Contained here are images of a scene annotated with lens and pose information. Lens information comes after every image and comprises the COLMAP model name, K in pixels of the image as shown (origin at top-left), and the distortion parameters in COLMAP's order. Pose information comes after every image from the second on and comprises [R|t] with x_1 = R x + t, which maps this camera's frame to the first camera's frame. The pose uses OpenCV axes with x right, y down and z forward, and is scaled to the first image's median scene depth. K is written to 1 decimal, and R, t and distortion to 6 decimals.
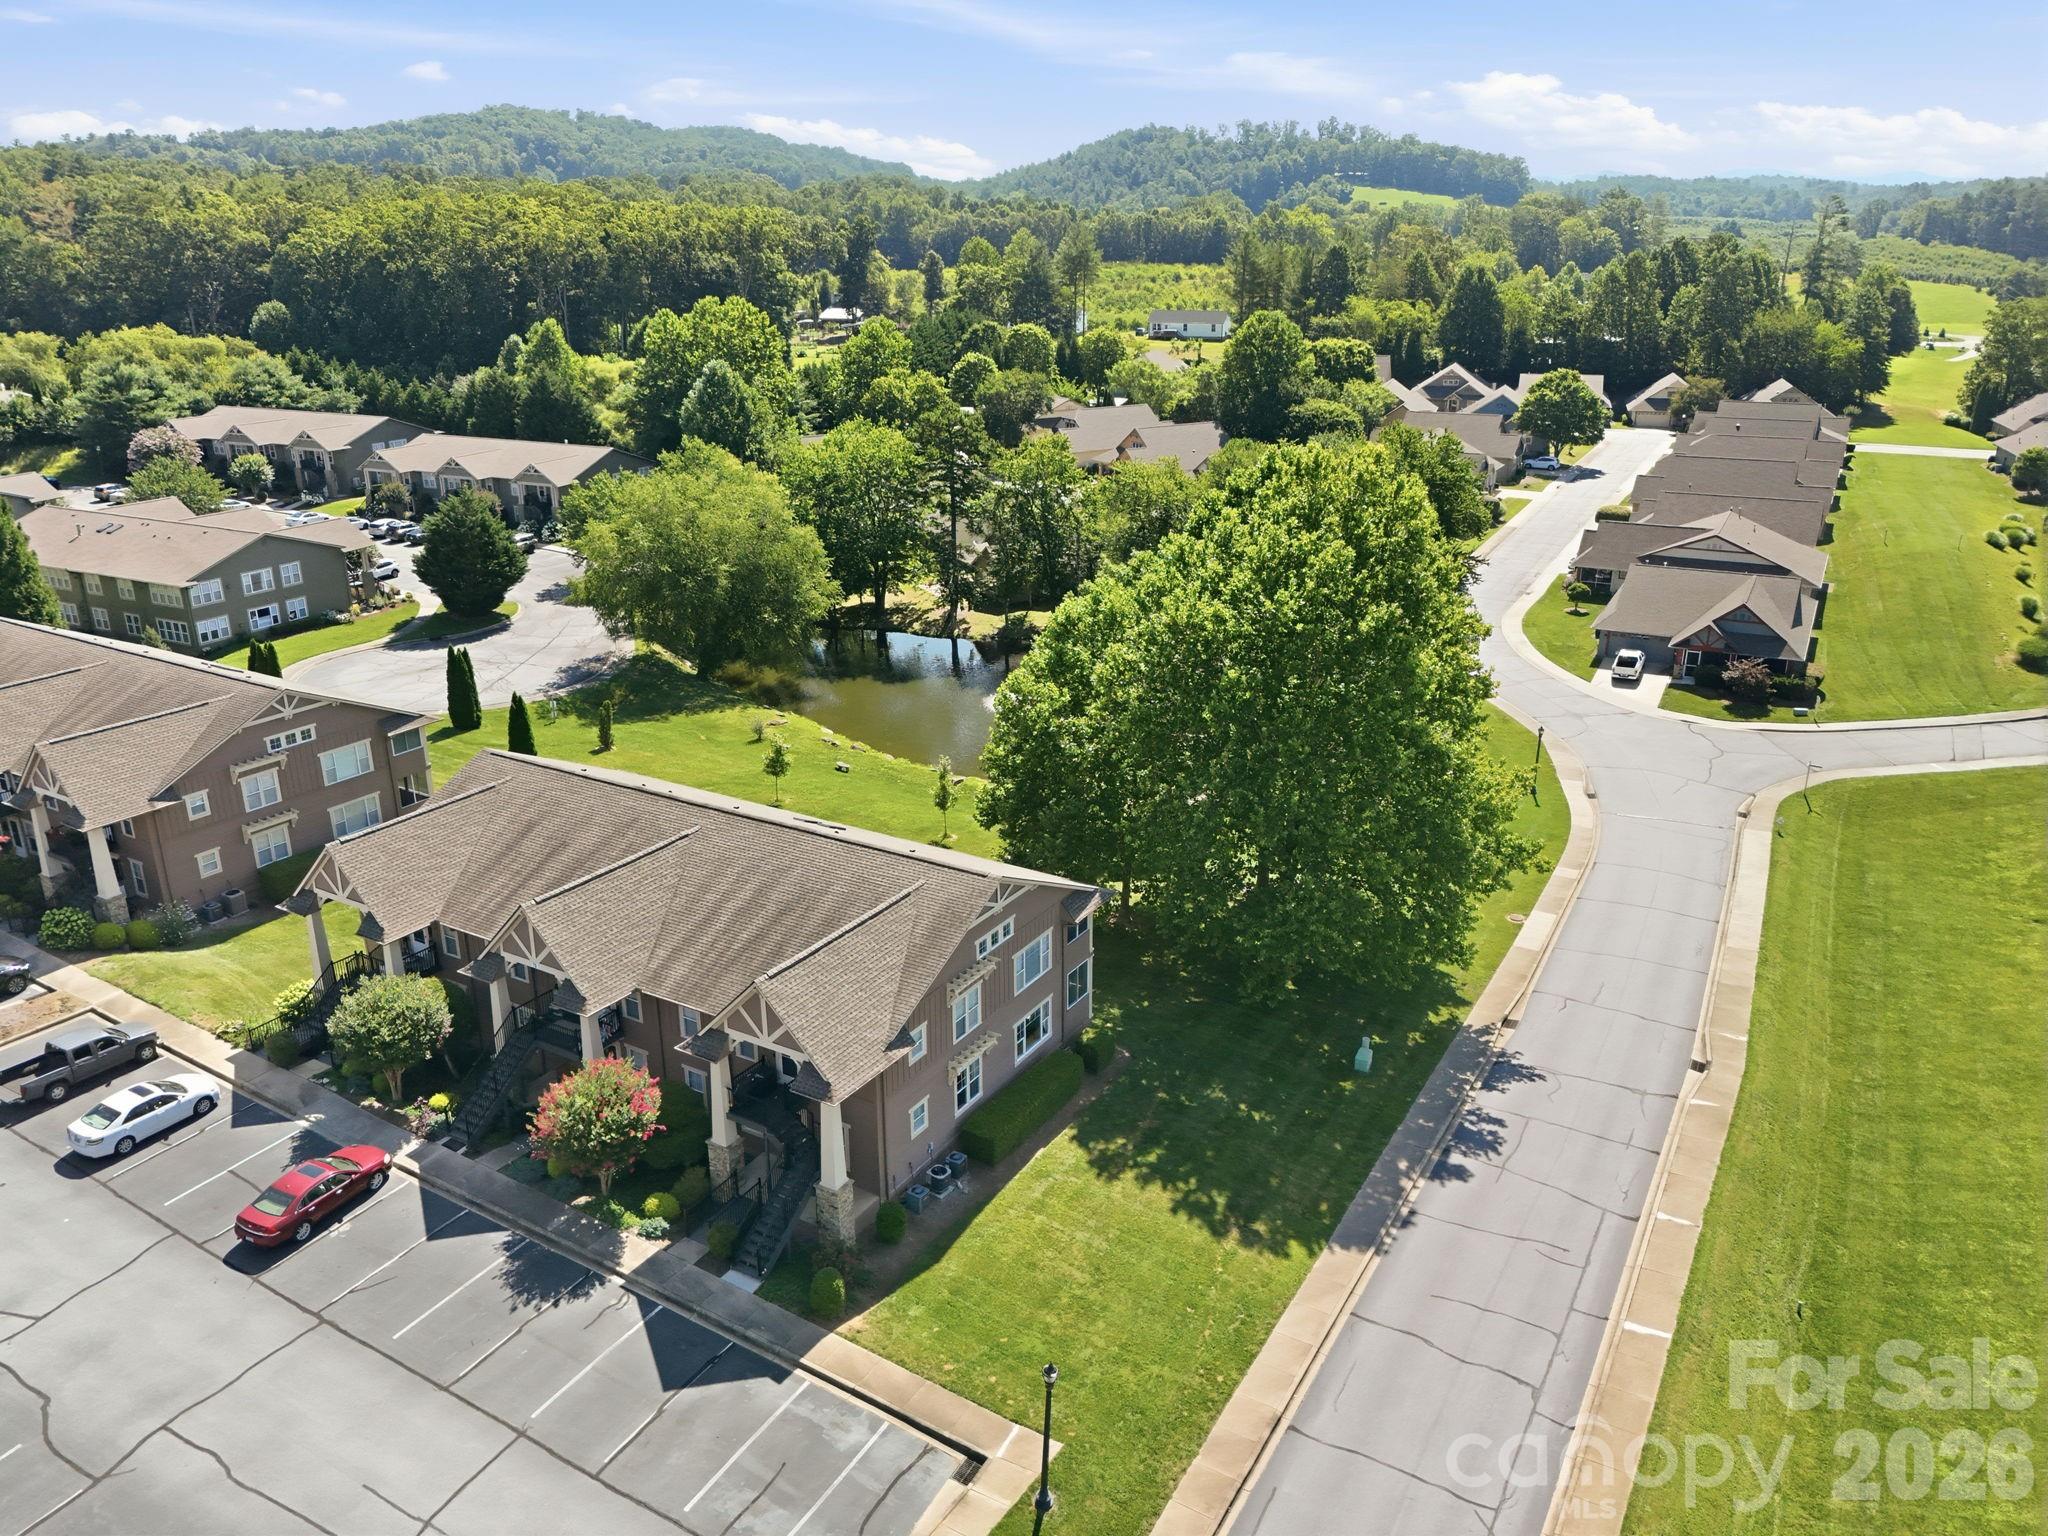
lens RADIAL K [[1512.0, 0, 1013.7], [0, 1512.0, 765.9], [0, 0, 1]] dist [0.043577, -0.023393]
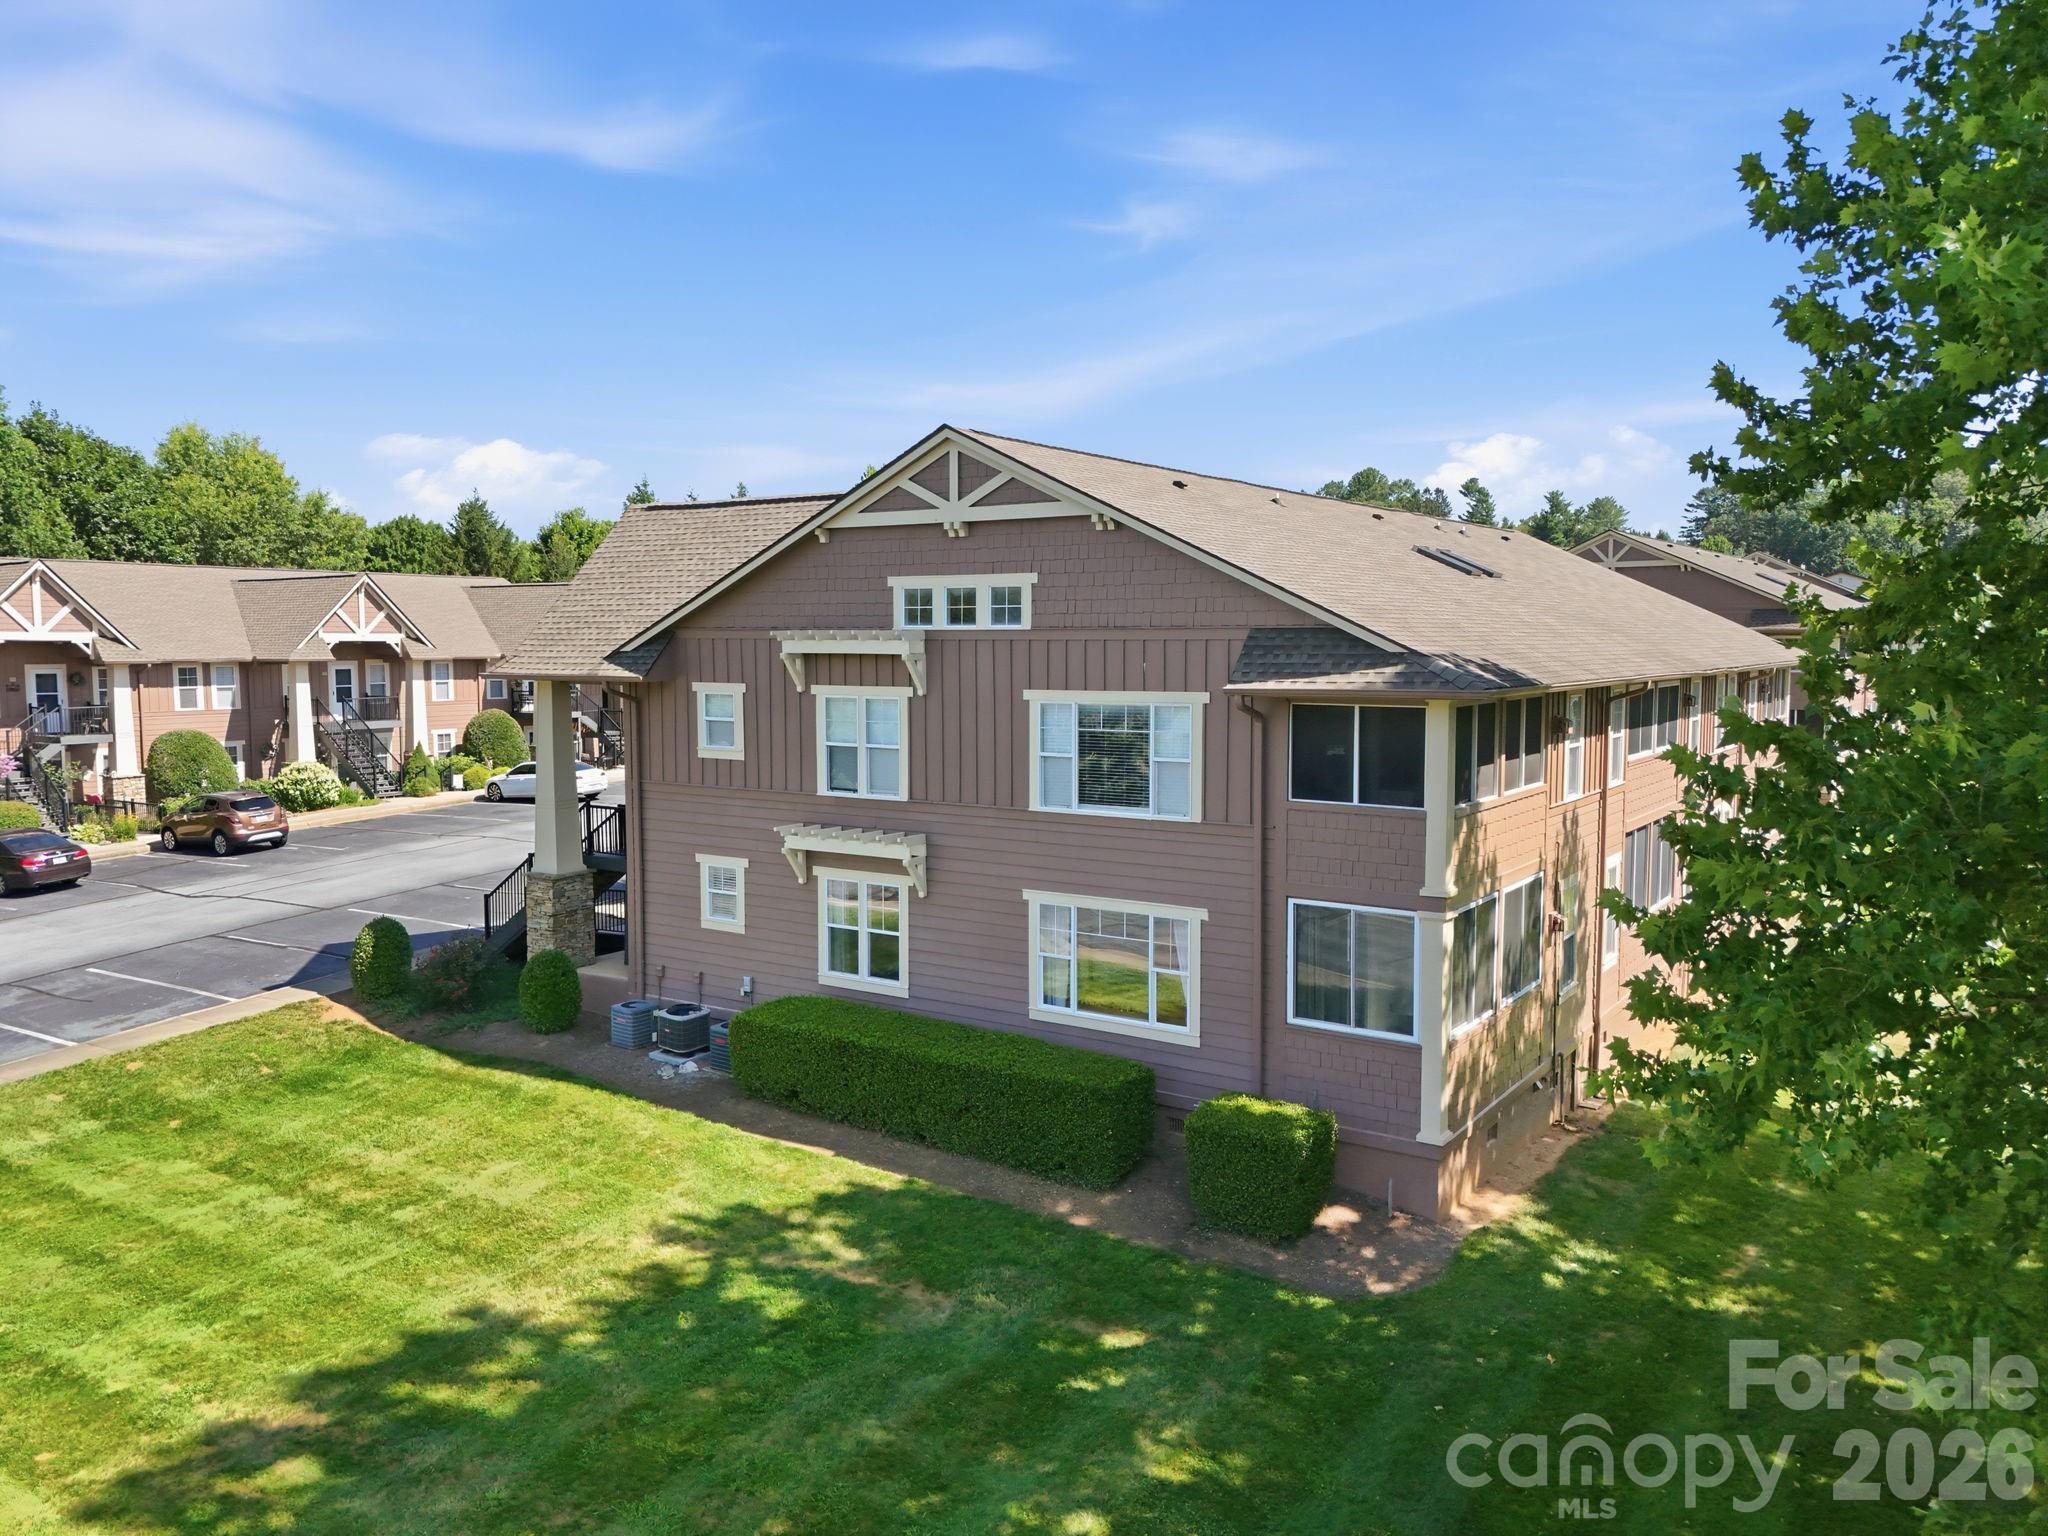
lens RADIAL K [[1512.0, 0, 1010.7], [0, 1512.0, 771.8], [0, 0, 1]] dist [0.043577, -0.023393]
pose [[-0.047205, 0.092079, -0.994632, 0.338201], [-0.336483, 0.936081, 0.102628, 0.094902], [0.940506, 0.339521, -0.013204, 0.889716]]
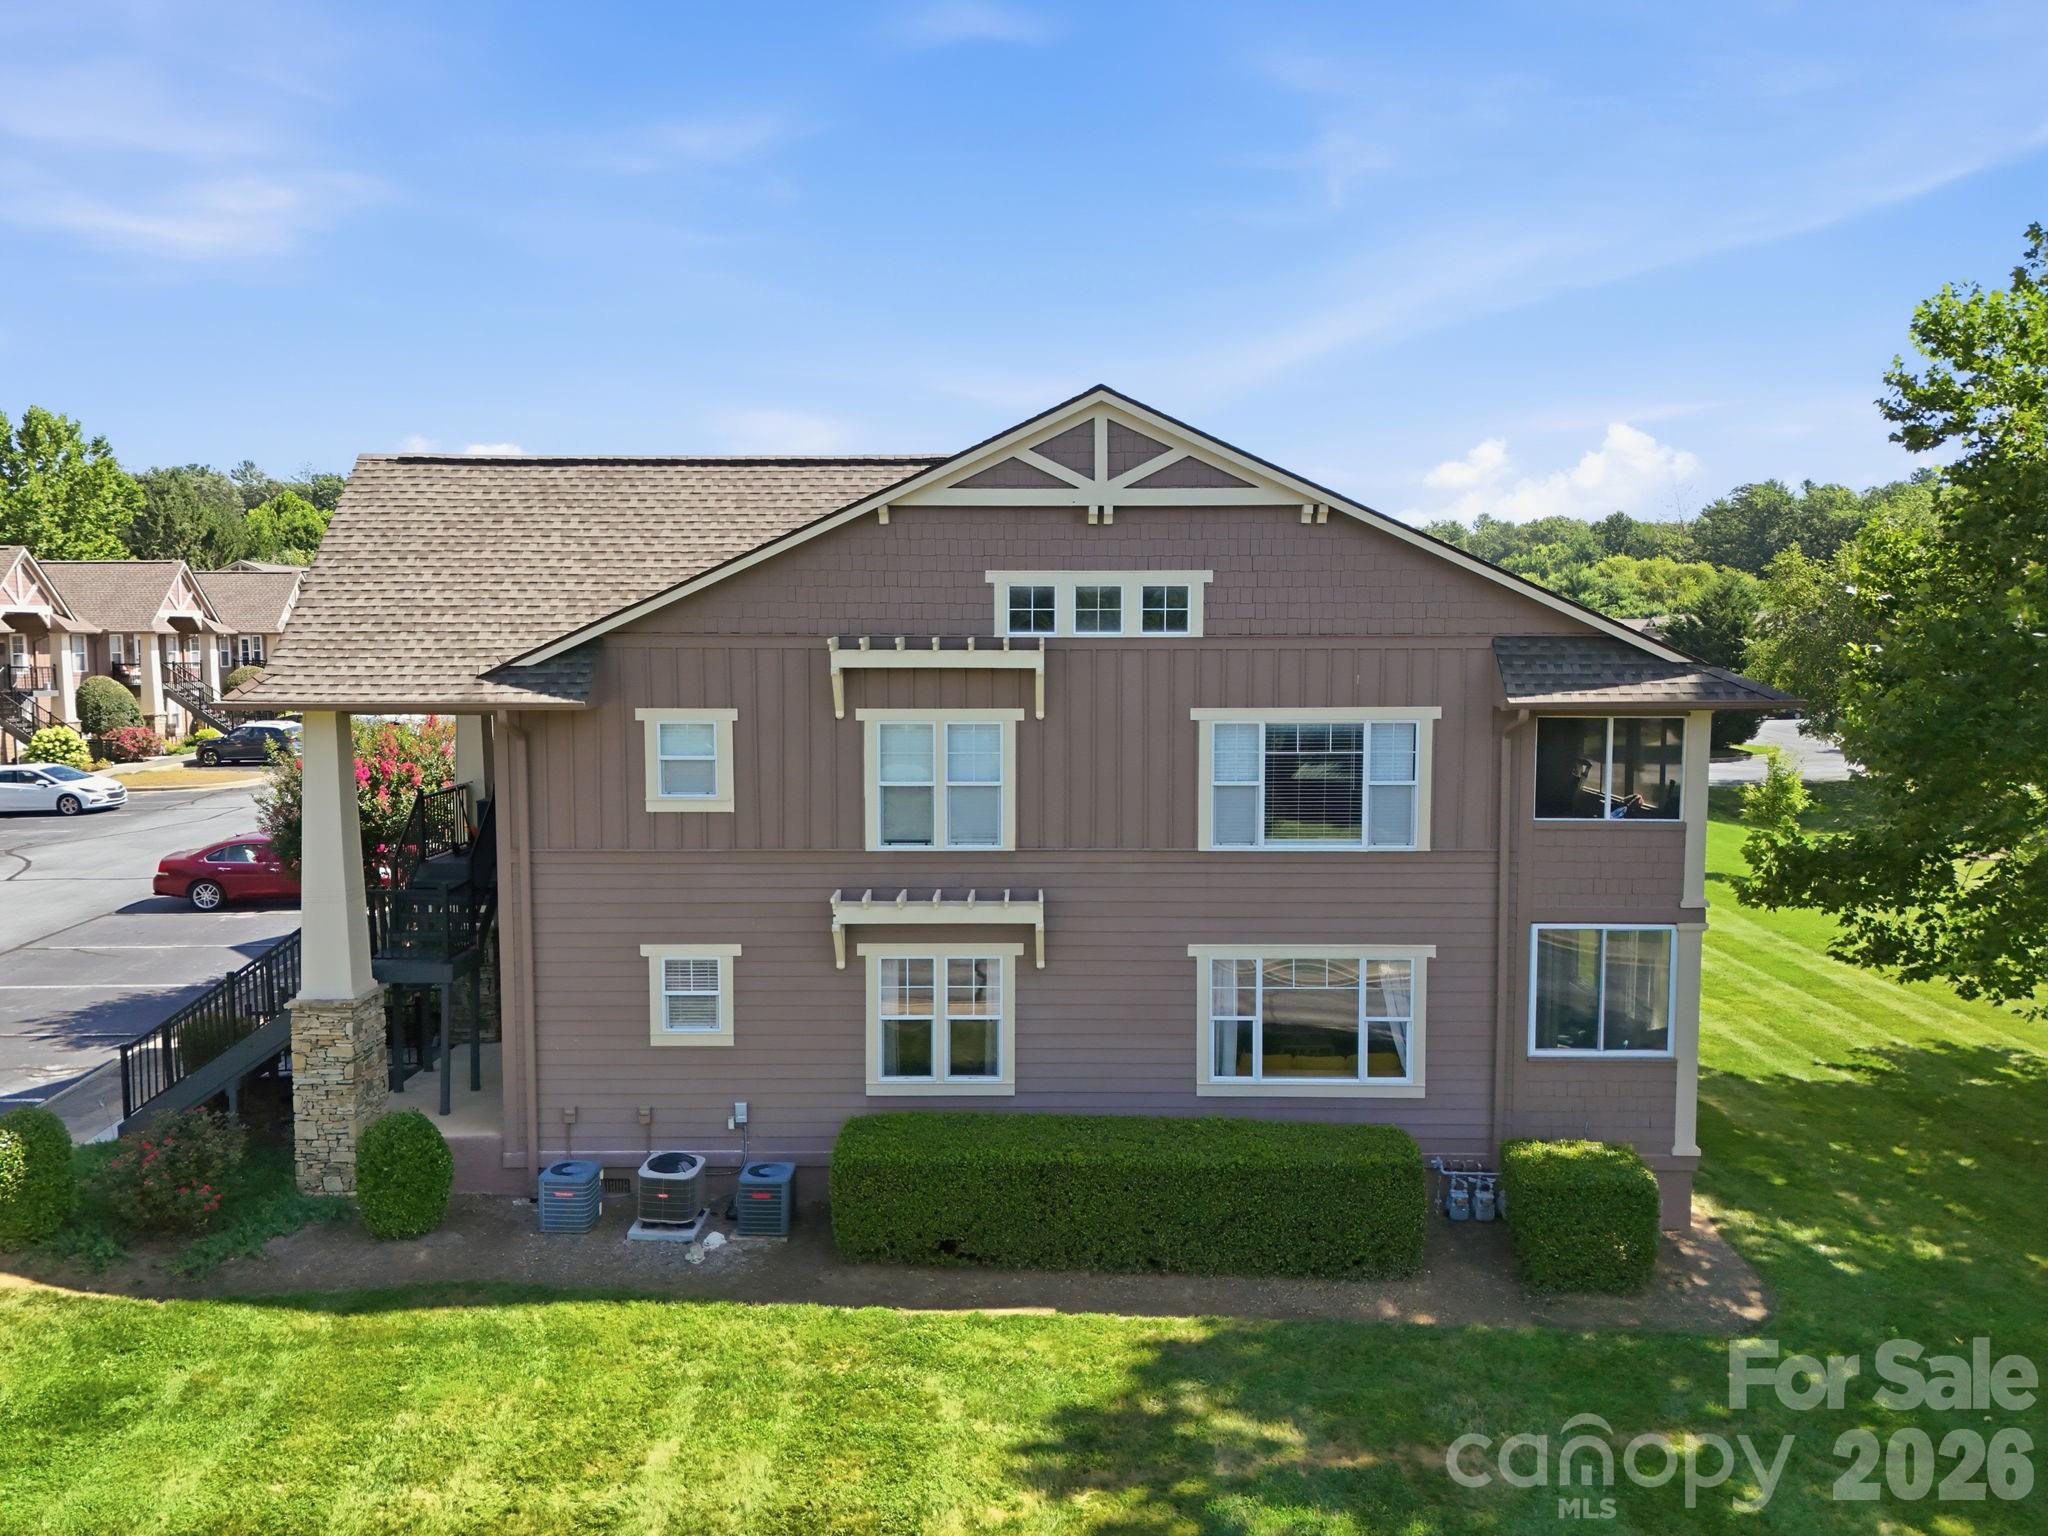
lens RADIAL K [[1512.0, 0, 1024.5], [0, 1512.0, 772.8], [0, 0, 1]] dist [0.043577, -0.023393]
pose [[0.512442, 0.077392, -0.855228, 0.228770], [-0.290977, 0.952661, -0.088141, 0.157434], [0.807921, 0.294019, 0.510703, 0.713759]]
